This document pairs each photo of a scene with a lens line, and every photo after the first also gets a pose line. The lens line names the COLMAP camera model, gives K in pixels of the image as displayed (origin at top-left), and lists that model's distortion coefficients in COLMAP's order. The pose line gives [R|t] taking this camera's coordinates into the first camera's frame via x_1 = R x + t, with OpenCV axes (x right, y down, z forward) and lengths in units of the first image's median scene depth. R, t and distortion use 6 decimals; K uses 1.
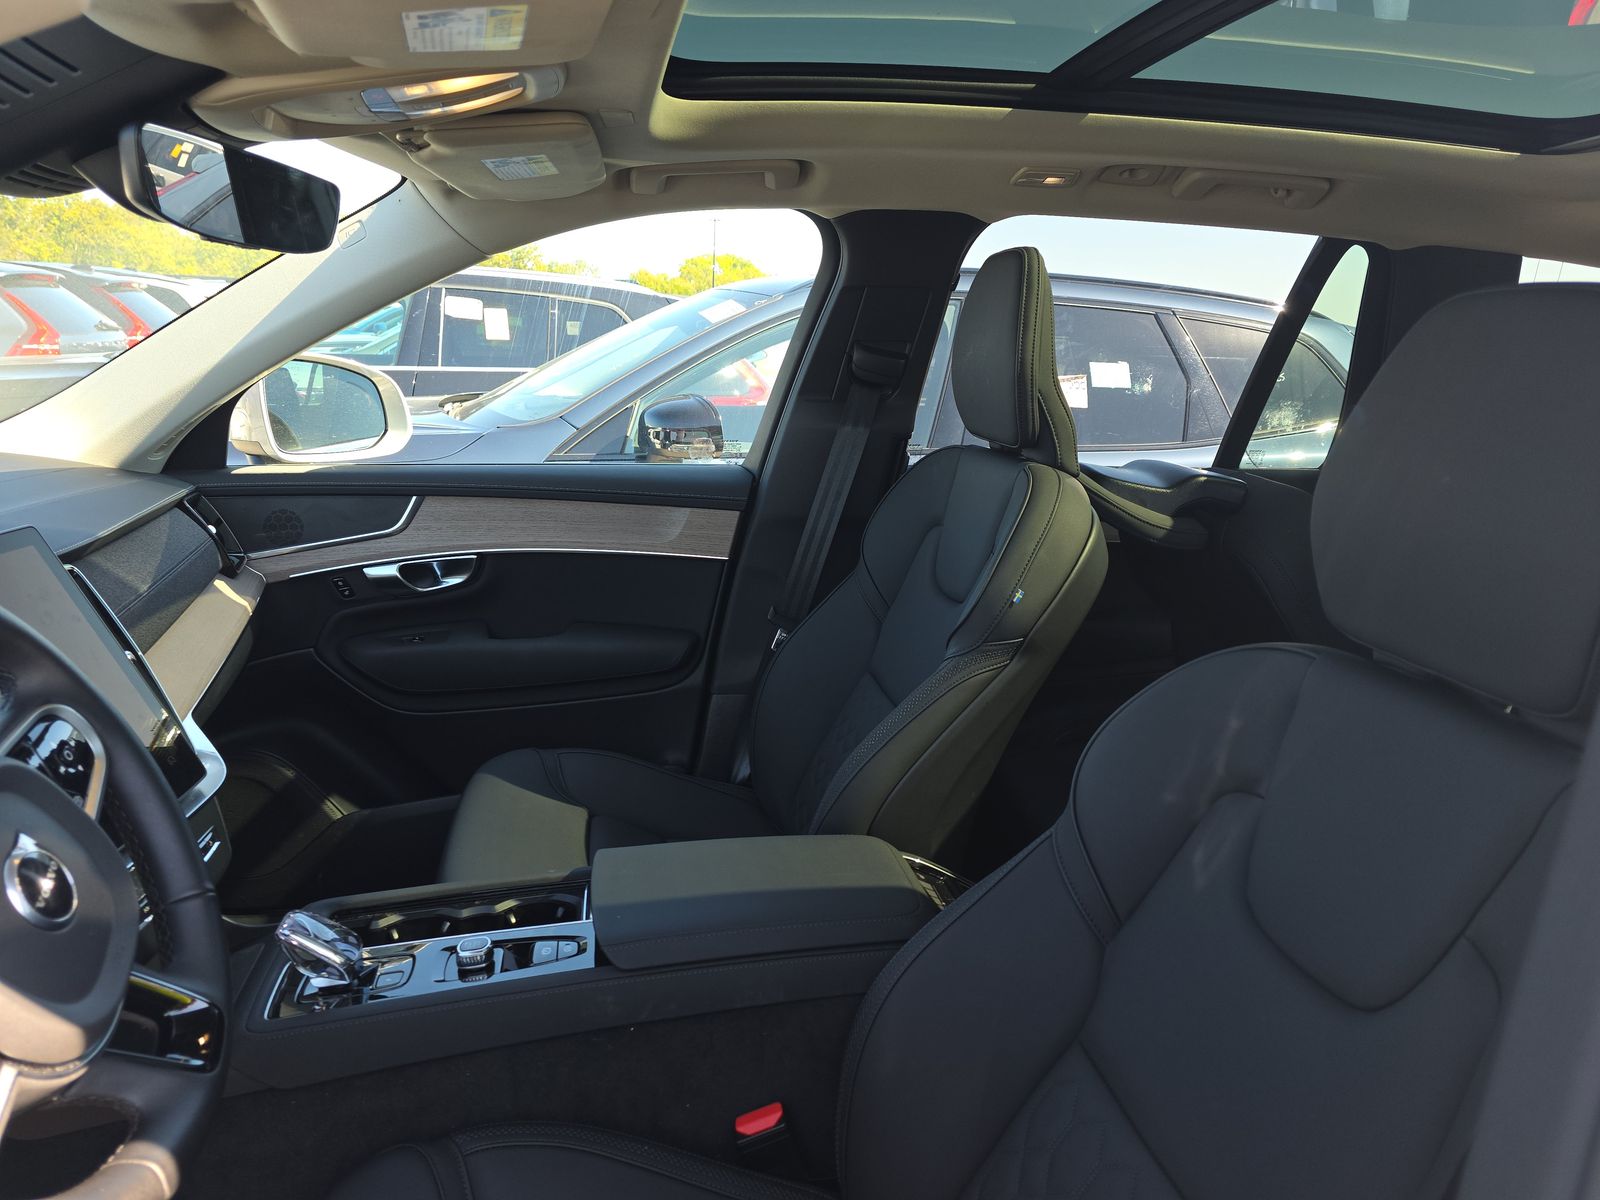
lens RADIAL K [[1062.0, 0, 802.2], [0, 1062.0, 662.8], [0, 0, 1]] dist [0.060956, -0.050063]
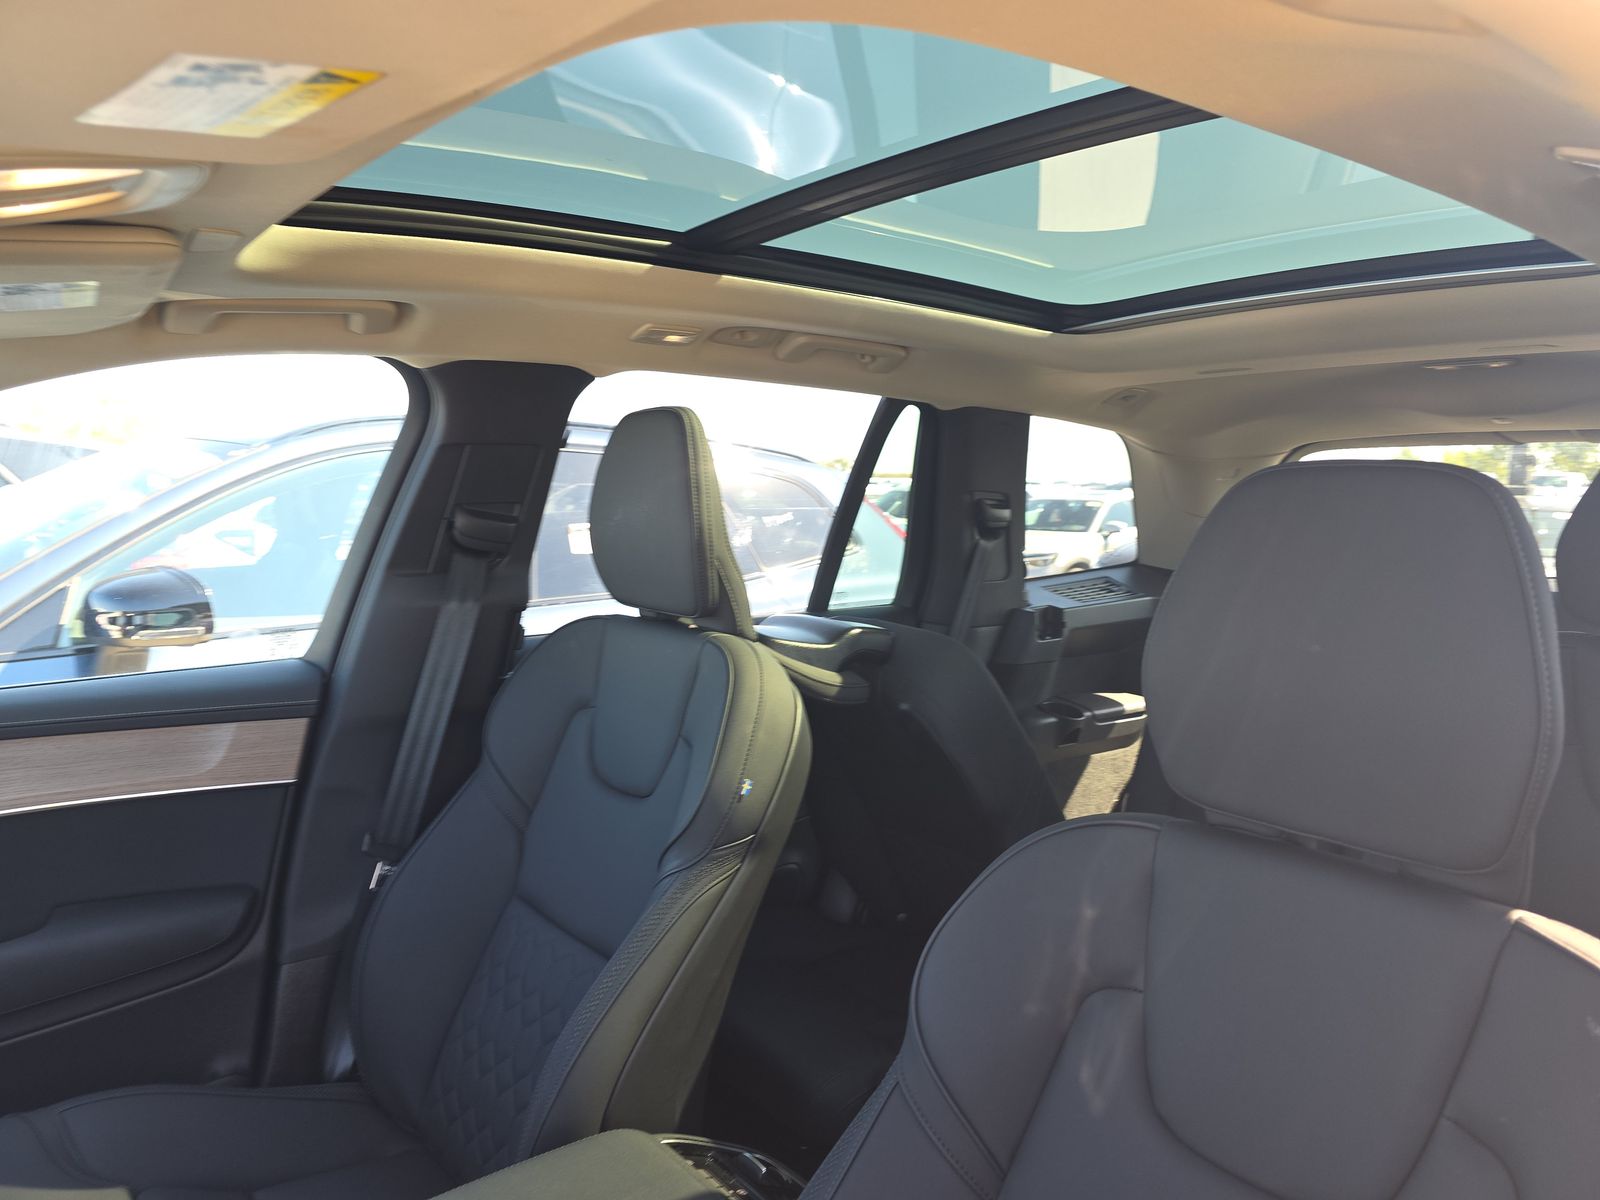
lens RADIAL K [[1088.3, 0, 797.3], [0, 1088.3, 615.6], [0, 0, 1]] dist [0.052253, -0.046587]
pose [[0.875666, -0.085683, 0.475256, -0.127900], [0.162446, 0.979046, -0.122798, -0.062971], [-0.454776, 0.184734, 0.871236, 0.134403]]
